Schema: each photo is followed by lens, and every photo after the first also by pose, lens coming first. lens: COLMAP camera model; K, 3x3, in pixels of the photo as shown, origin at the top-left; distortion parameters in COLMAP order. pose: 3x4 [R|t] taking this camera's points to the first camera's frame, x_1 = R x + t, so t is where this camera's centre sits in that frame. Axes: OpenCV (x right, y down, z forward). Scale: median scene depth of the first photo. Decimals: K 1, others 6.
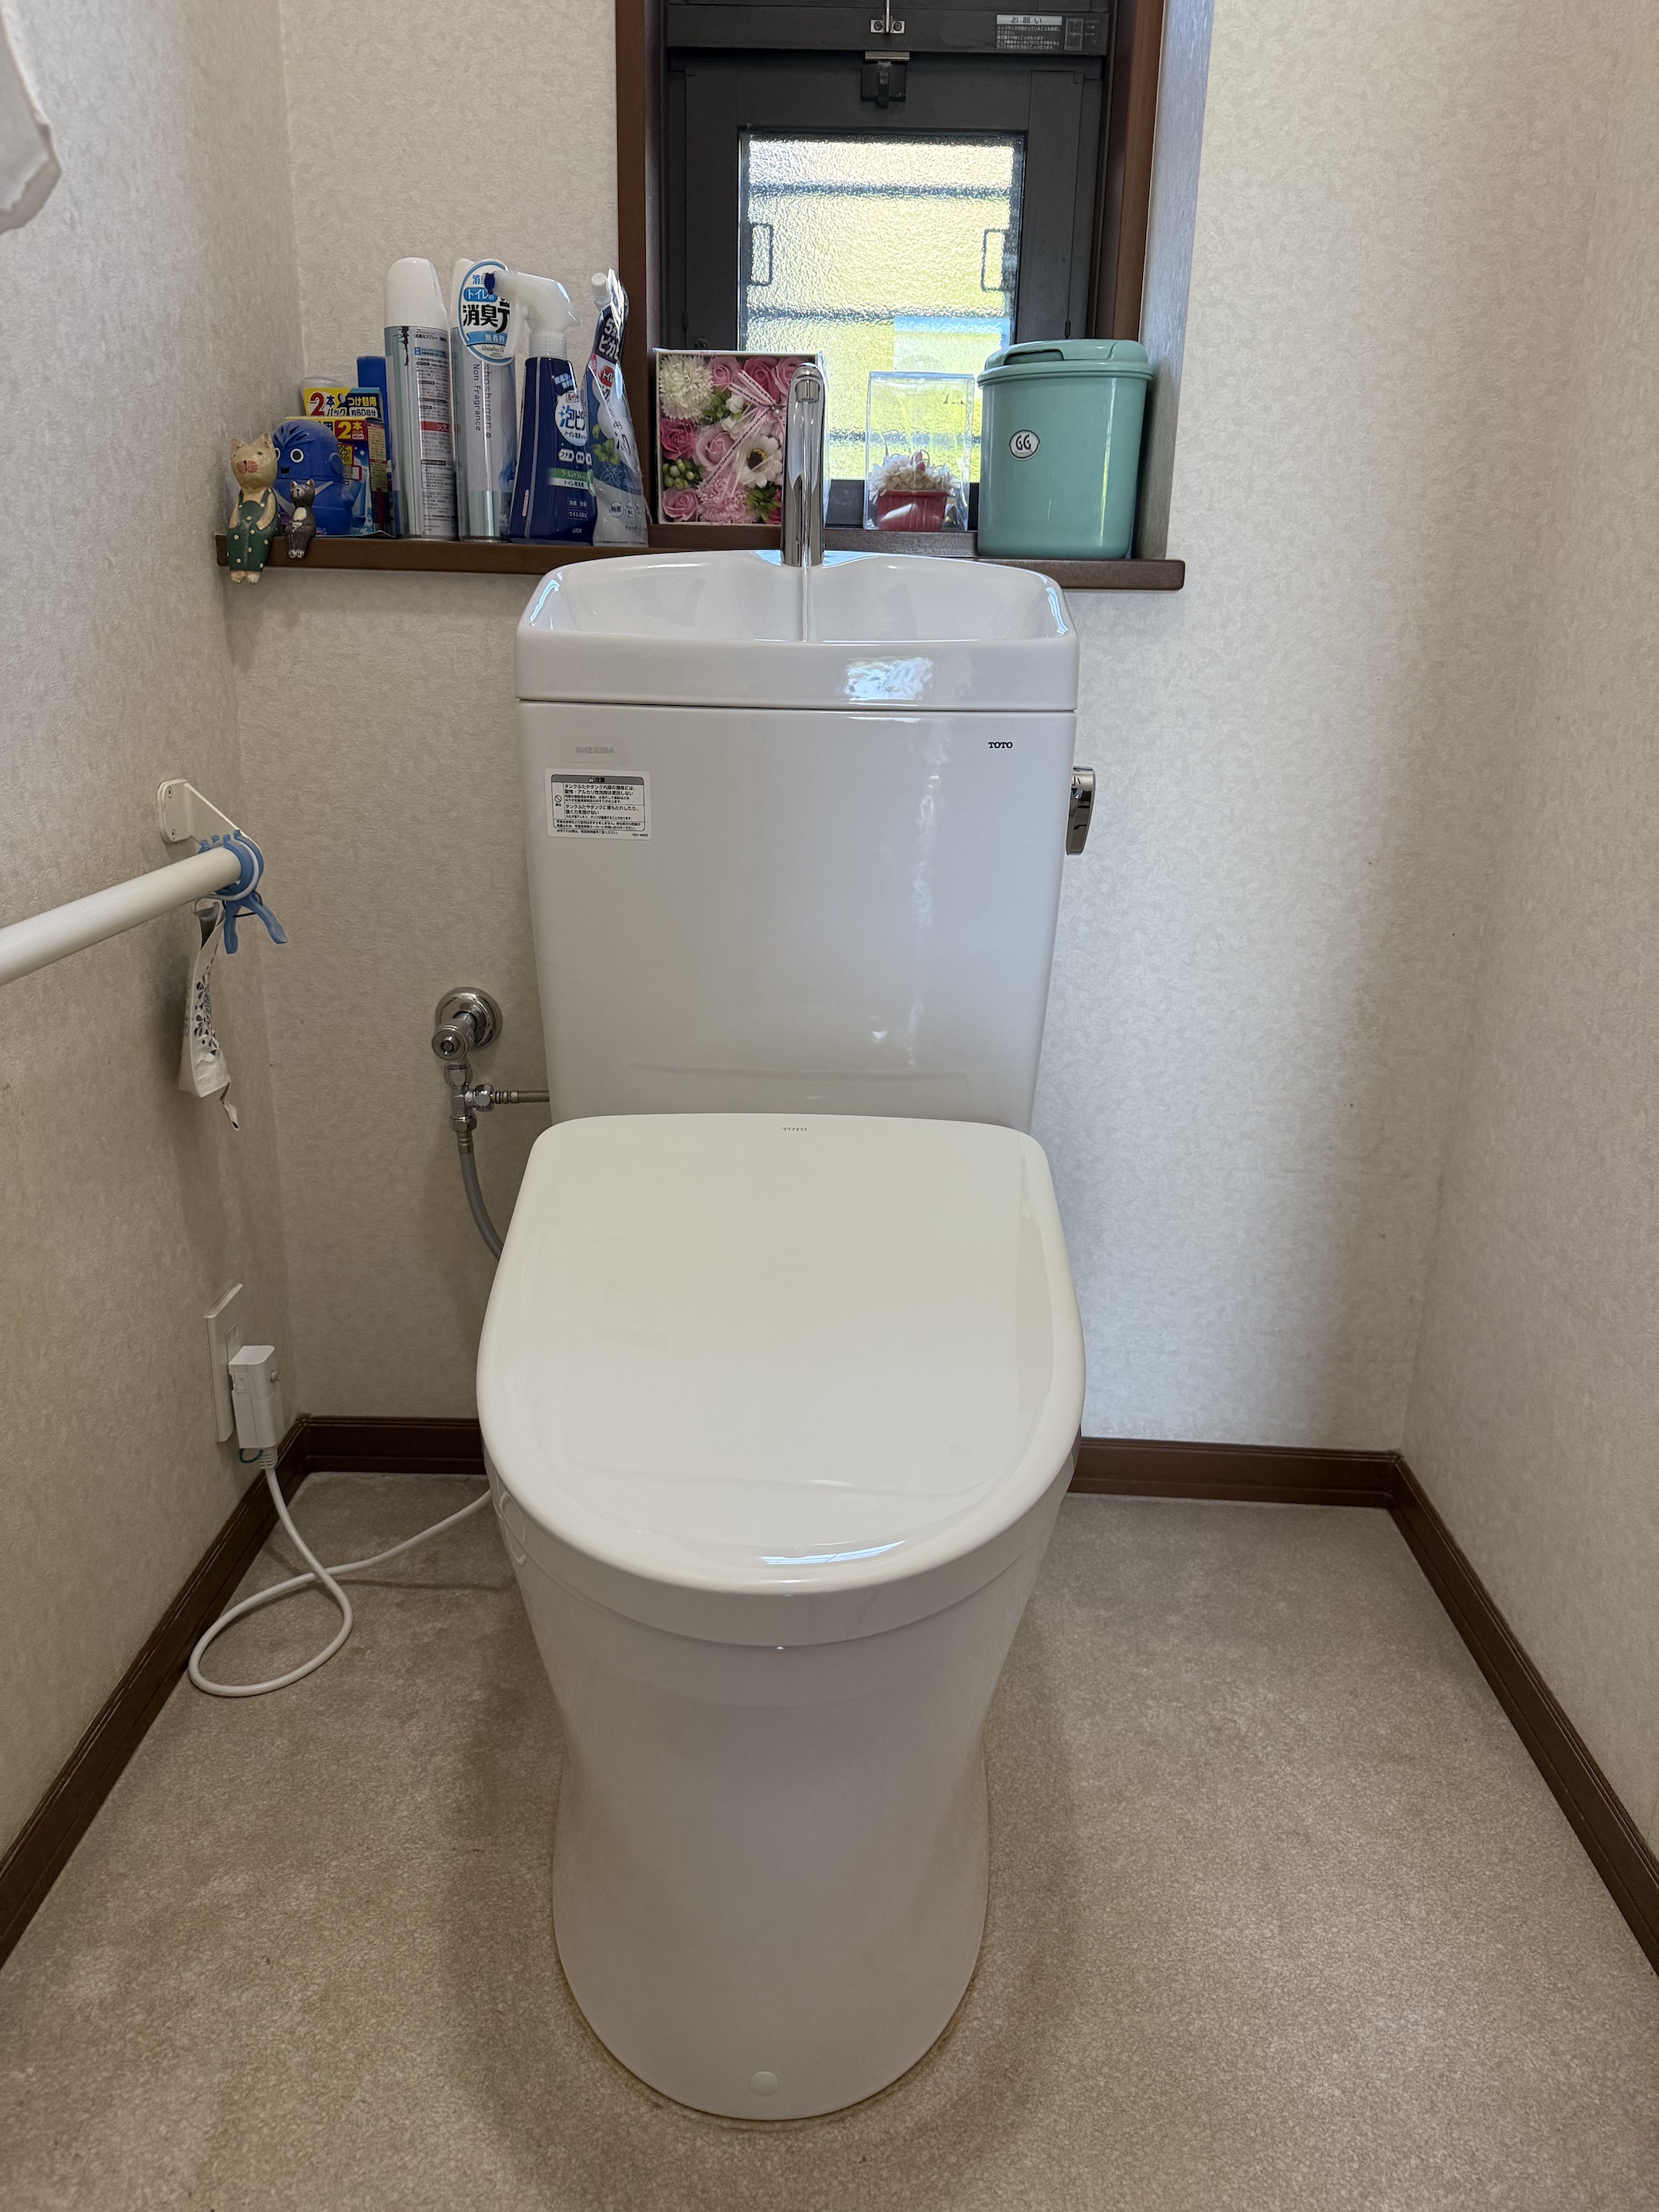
lens RADIAL K [[1584.0, 0, 816.2], [0, 1584.0, 1097.5], [0, 0, 1]] dist [0.021032, -0.034876]
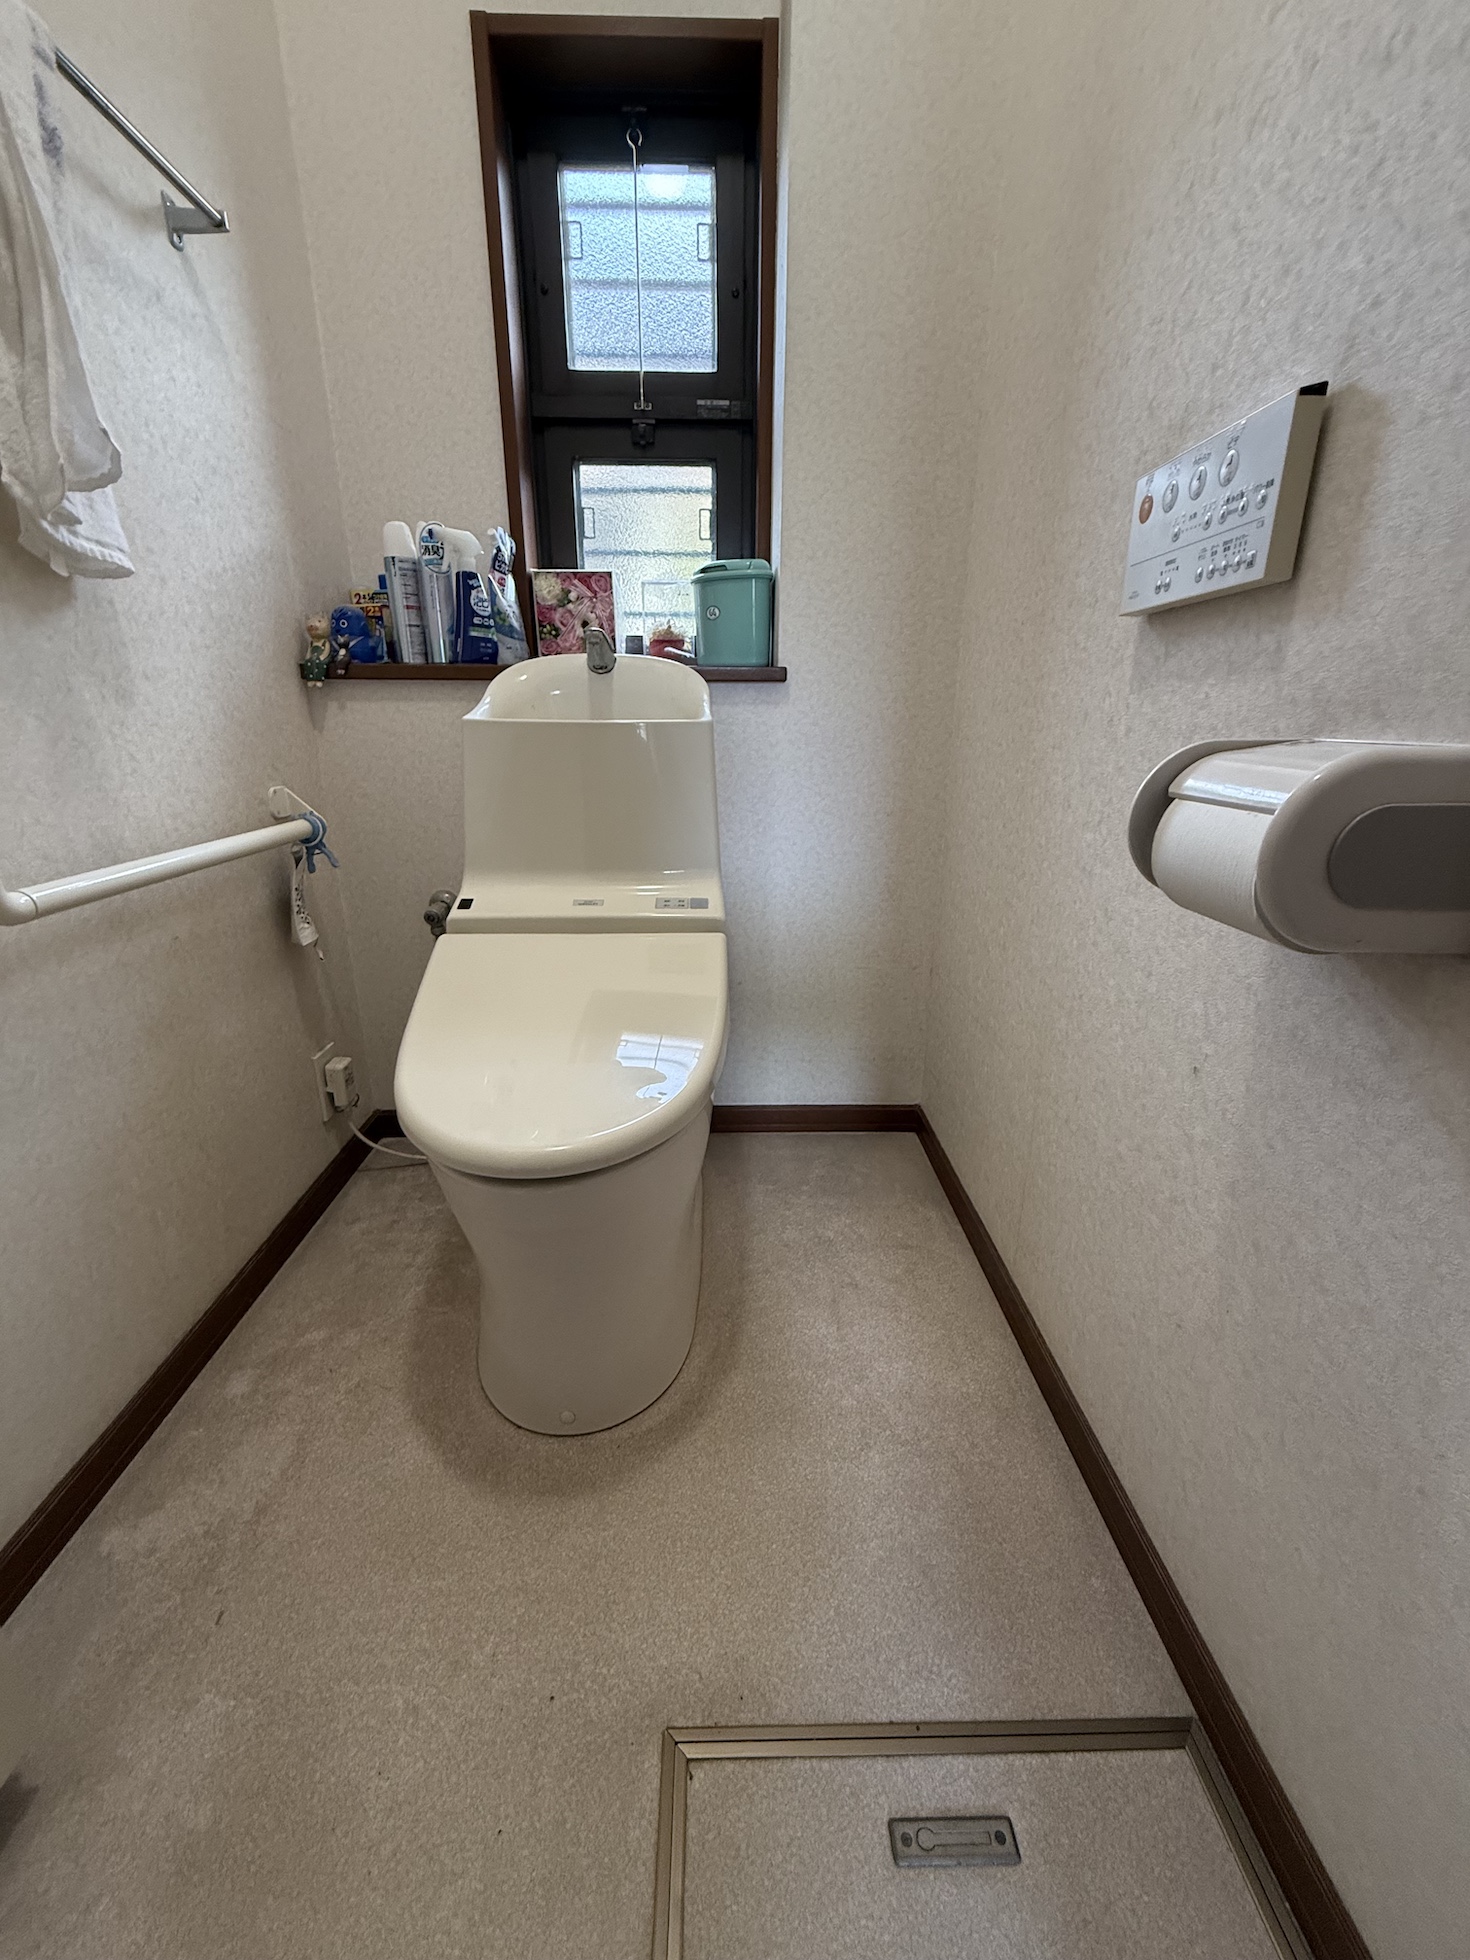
lens RADIAL K [[786.6, 0, 734.5], [0, 786.6, 969.8], [0, 0, 1]] dist [-0.003896, 0.000847]
pose [[0.998445, -0.035390, 0.043080, 0.108837], [0.034935, 0.999326, 0.011289, 0.035642], [-0.043450, -0.009766, 0.999008, -0.004665]]
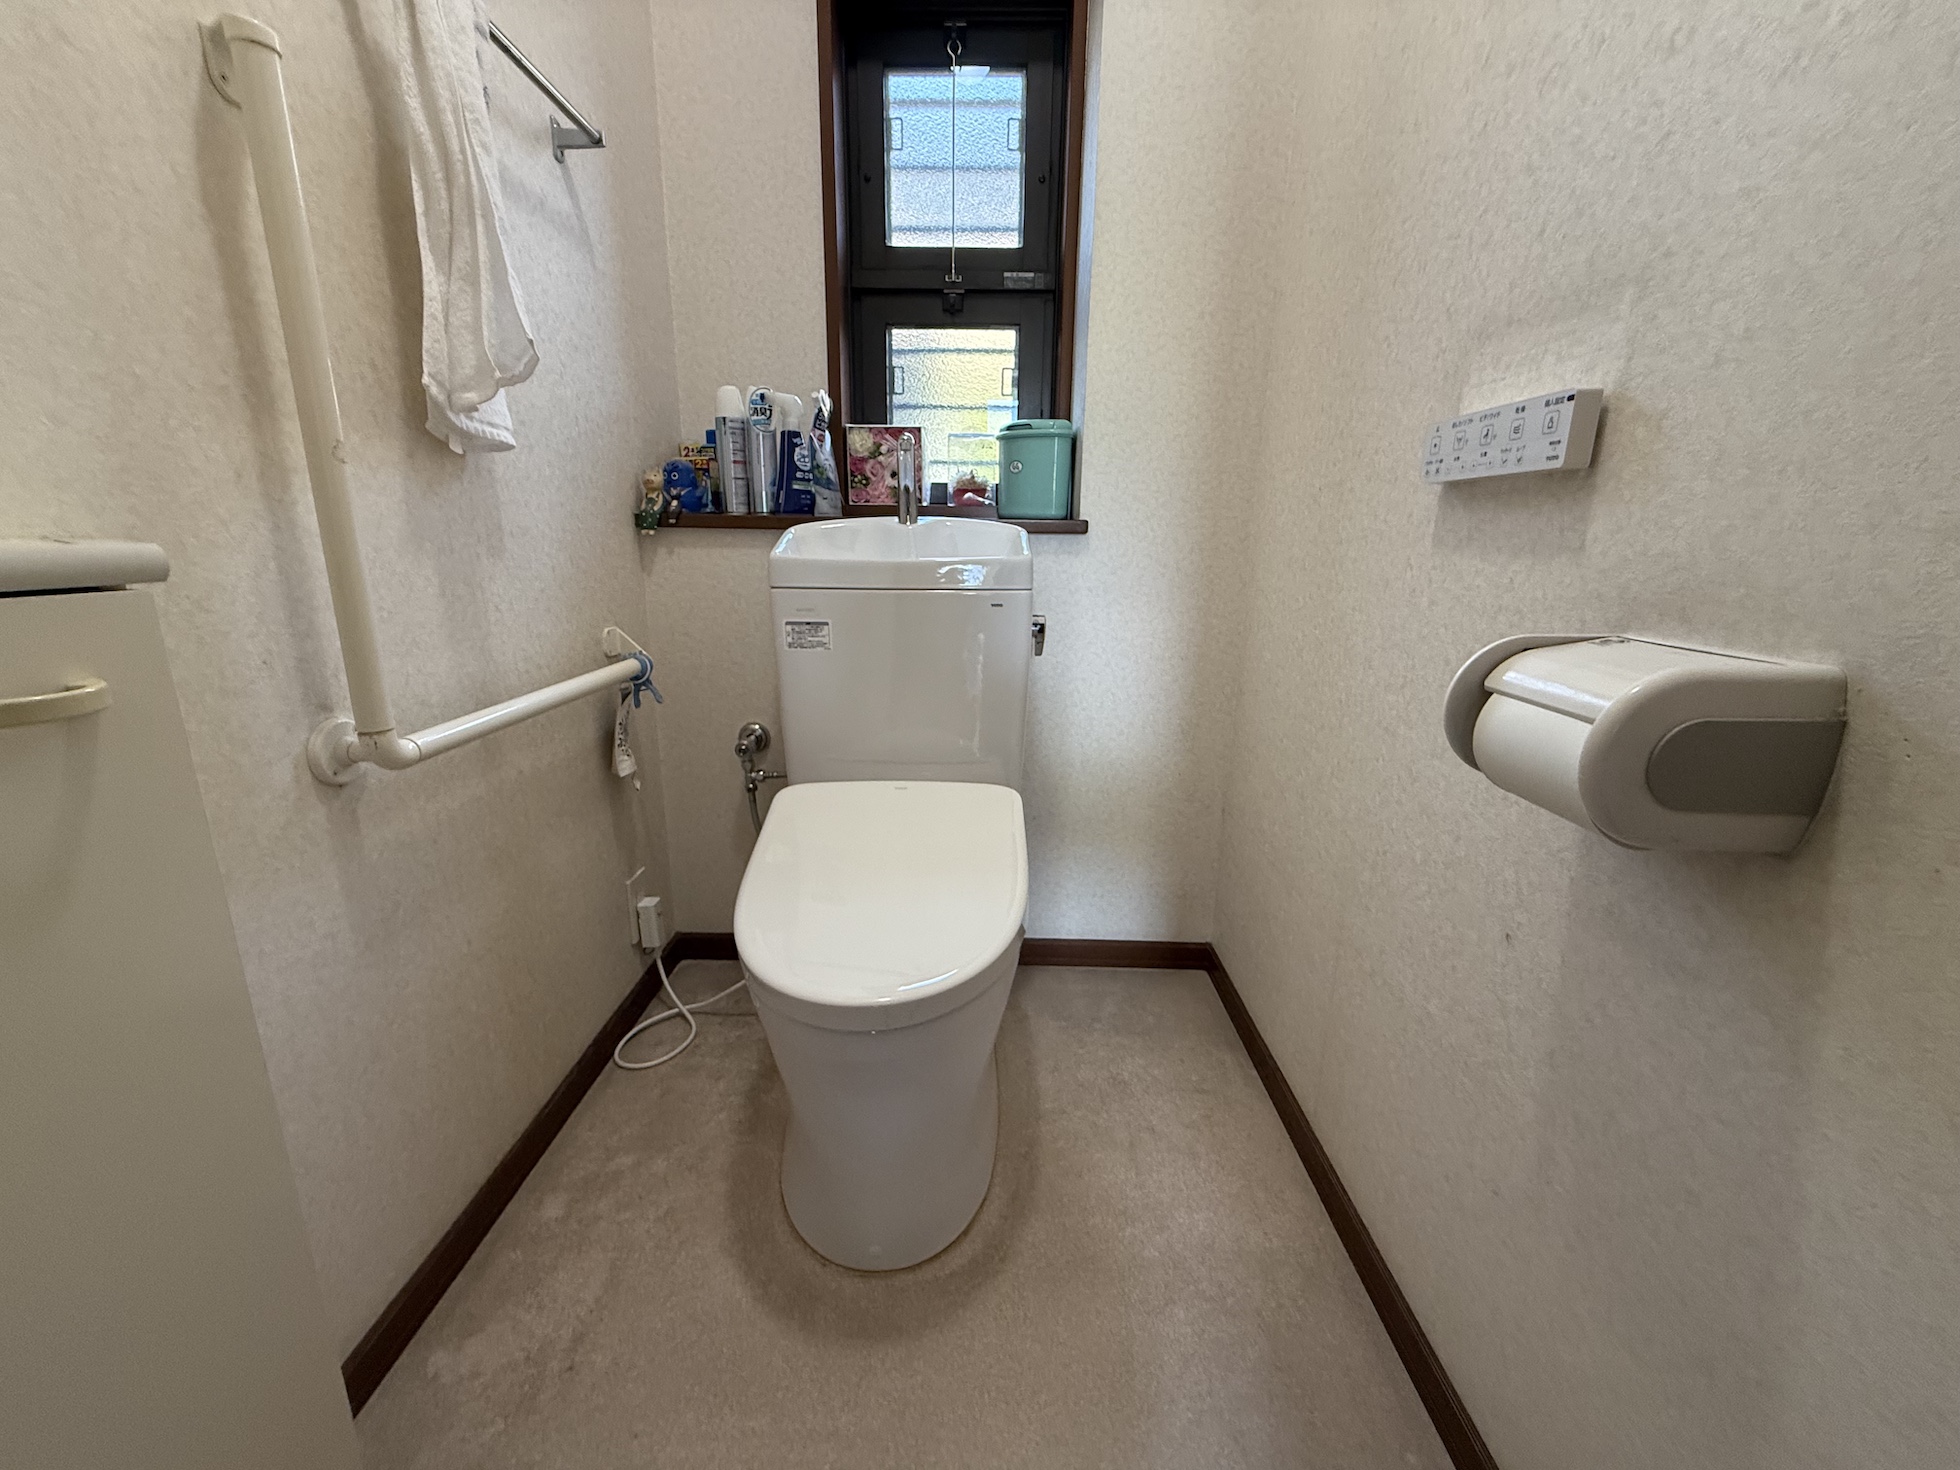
lens RADIAL K [[786.6, 0, 972.9], [0, 786.6, 729.7], [0, 0, 1]] dist [-0.003896, 0.000847]
pose [[0.999912, -0.011946, 0.005828, 0.067594], [0.012269, 0.998182, -0.059008, 0.004502], [-0.005113, 0.059074, 0.998241, -0.039760]]
